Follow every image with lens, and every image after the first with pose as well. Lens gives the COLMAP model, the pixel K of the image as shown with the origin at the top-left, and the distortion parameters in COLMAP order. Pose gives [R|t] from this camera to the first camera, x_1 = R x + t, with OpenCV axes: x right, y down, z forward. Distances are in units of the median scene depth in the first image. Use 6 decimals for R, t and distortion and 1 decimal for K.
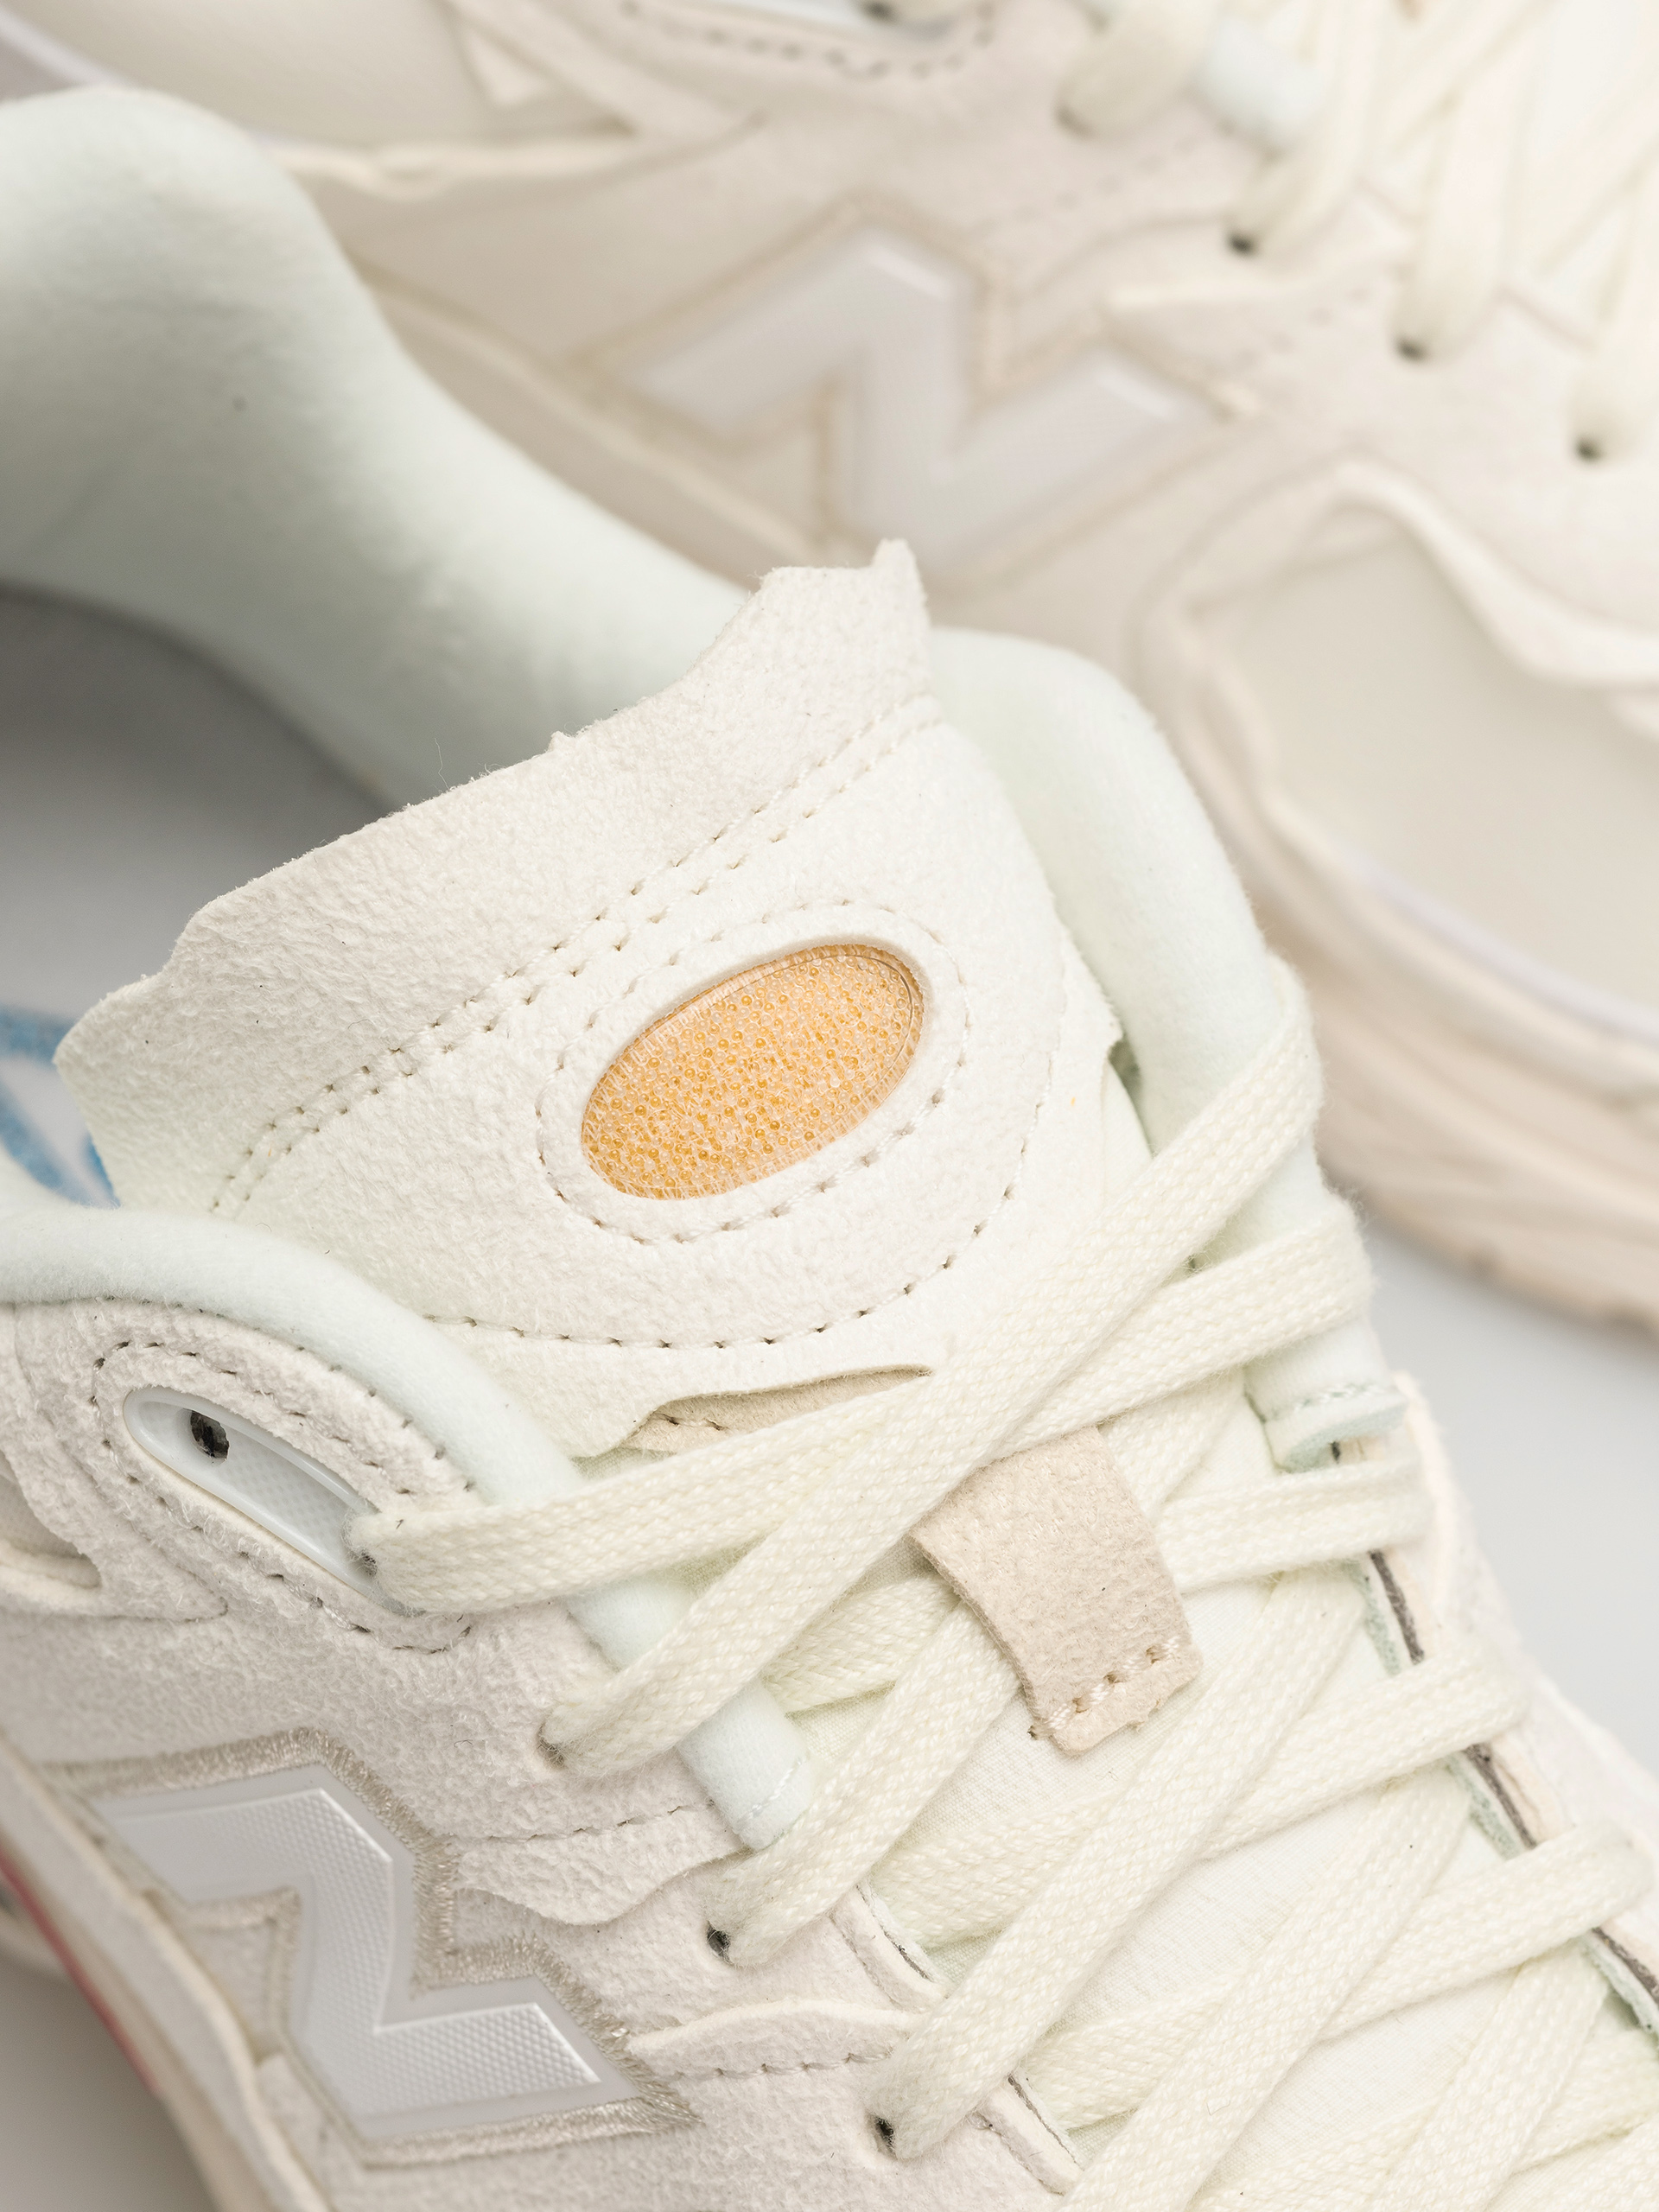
lens RADIAL K [[6659.0, 0, 828.9], [0, 6659.0, 1105.4], [0, 0, 1]] dist [0.119013, 0.000000]
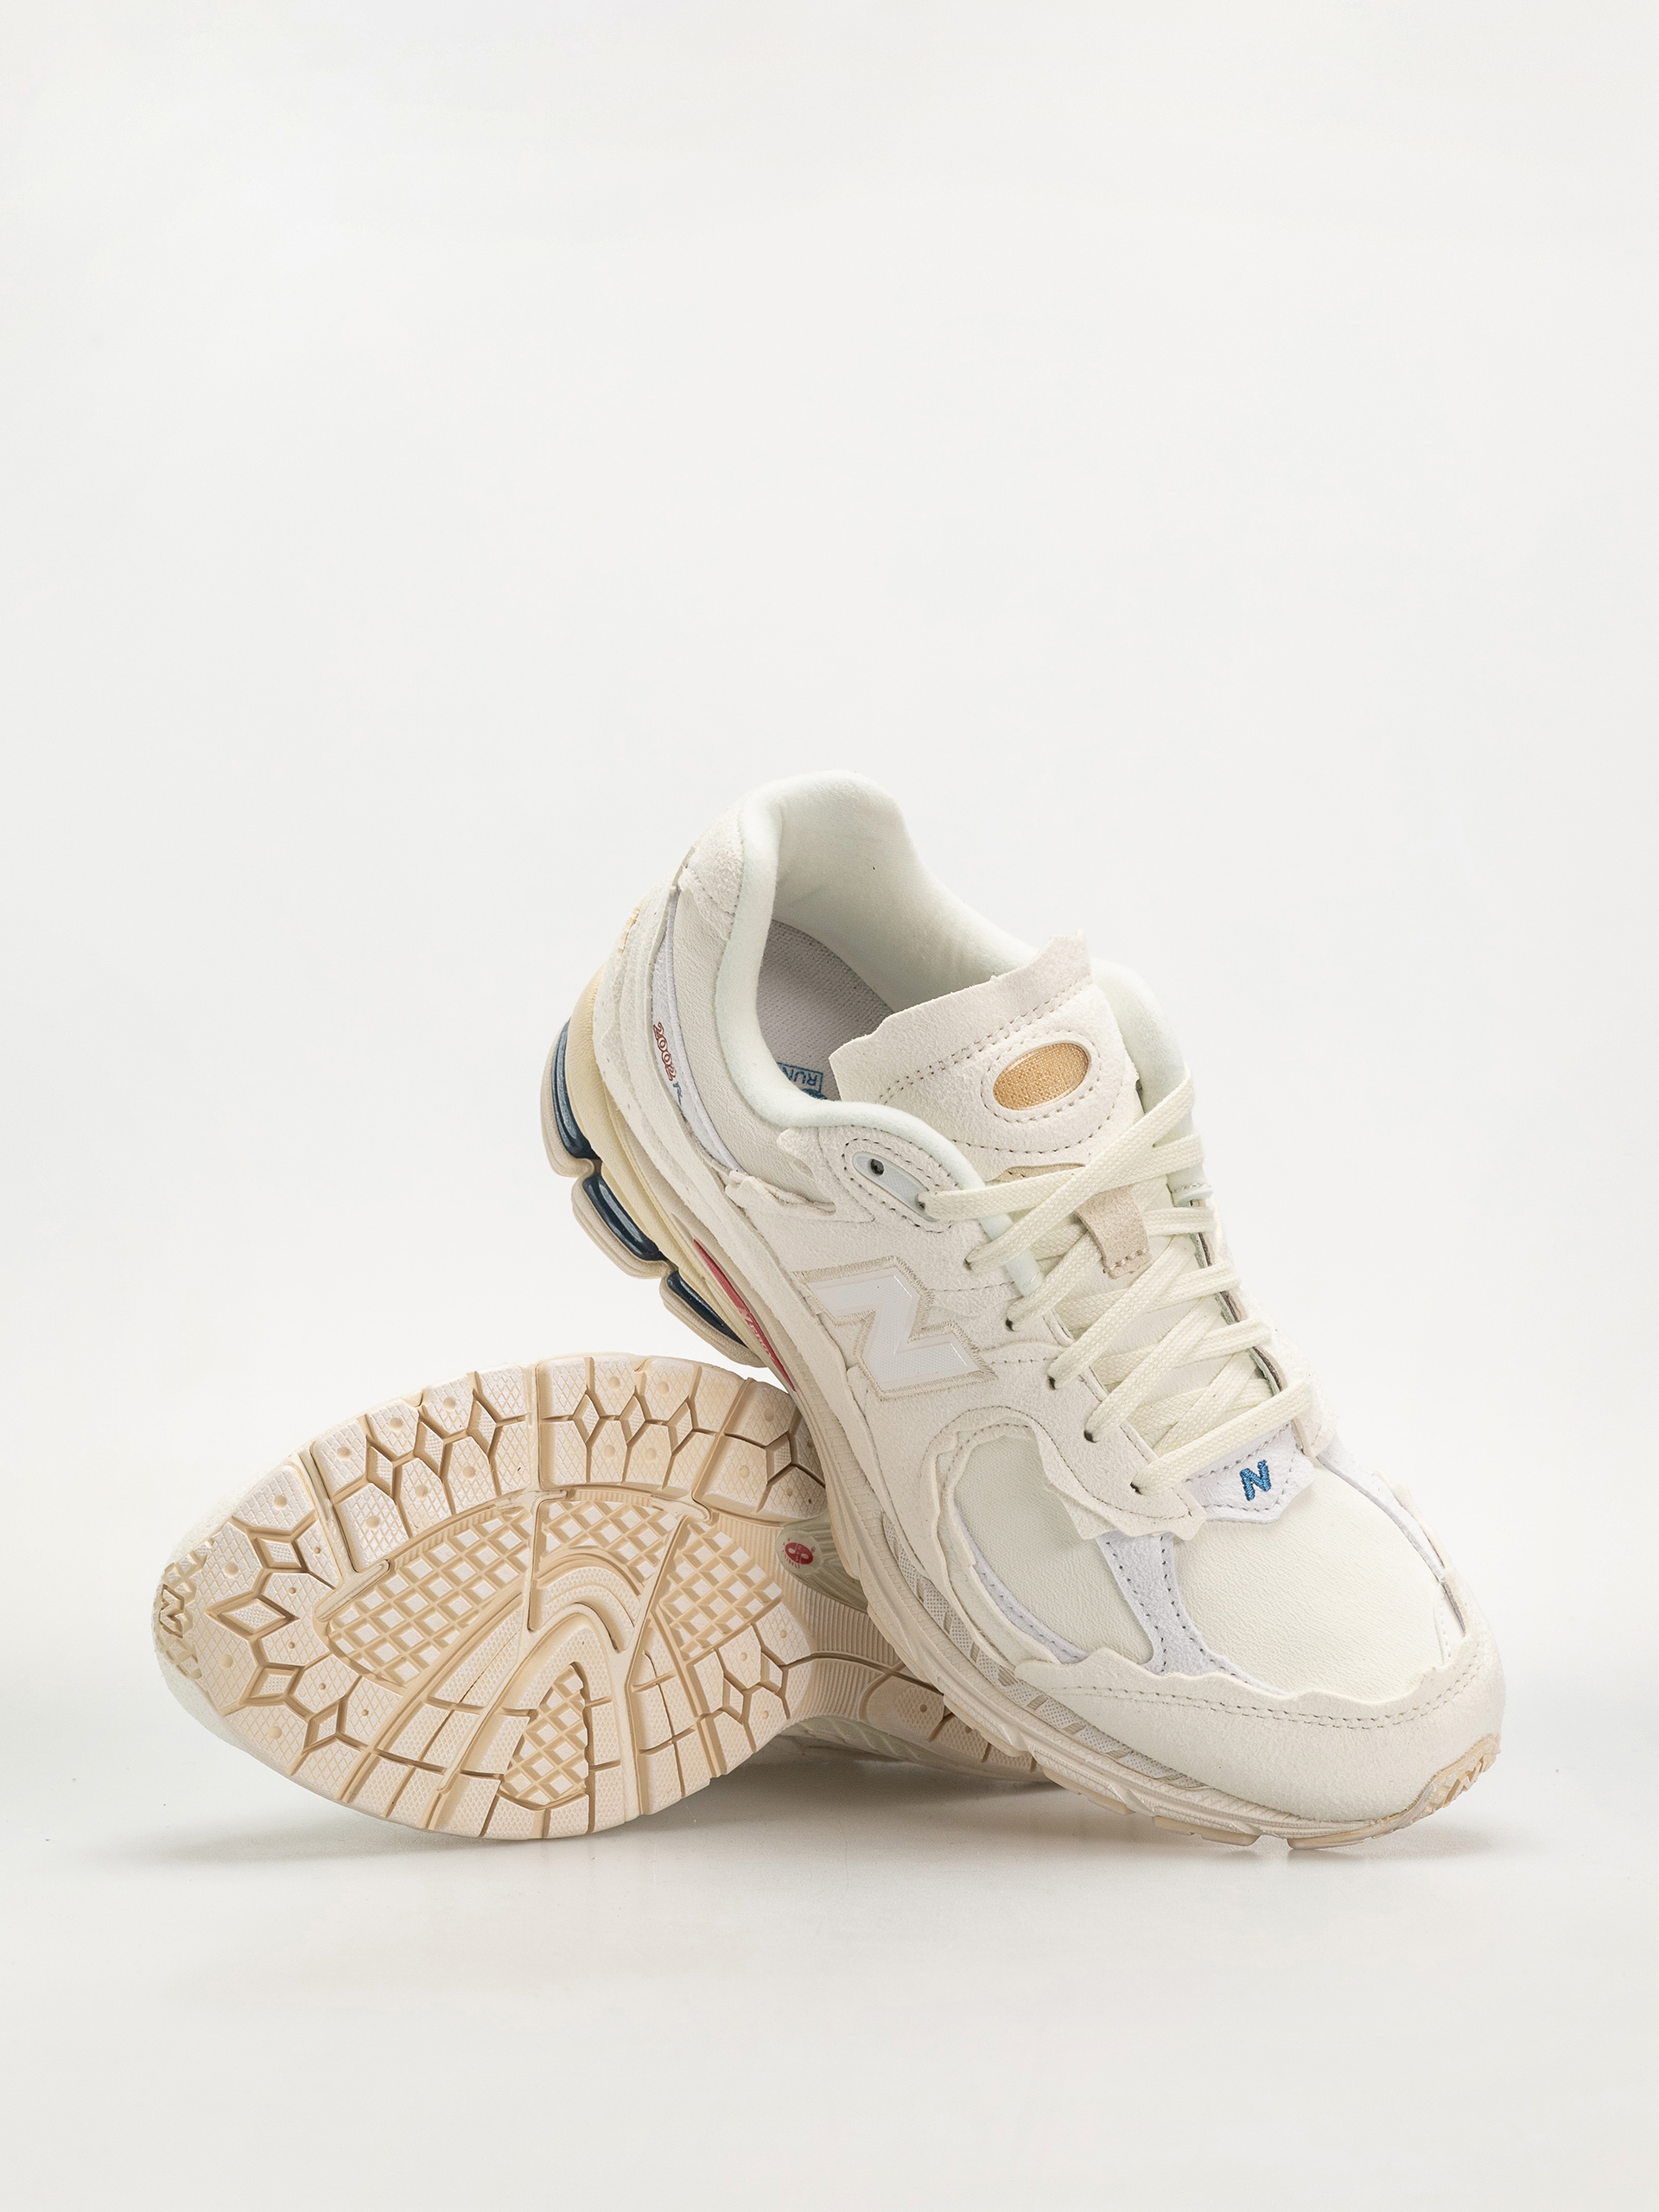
lens RADIAL K [[6659.0, 0, 834.2], [0, 6659.0, 1107.0], [0, 0, 1]] dist [0.119013, 0.000000]
pose [[0.993130, 0.084836, 0.080590, -0.401093], [-0.081407, 0.995668, -0.044932, 0.177287], [-0.084053, 0.038063, 0.995734, -2.491078]]
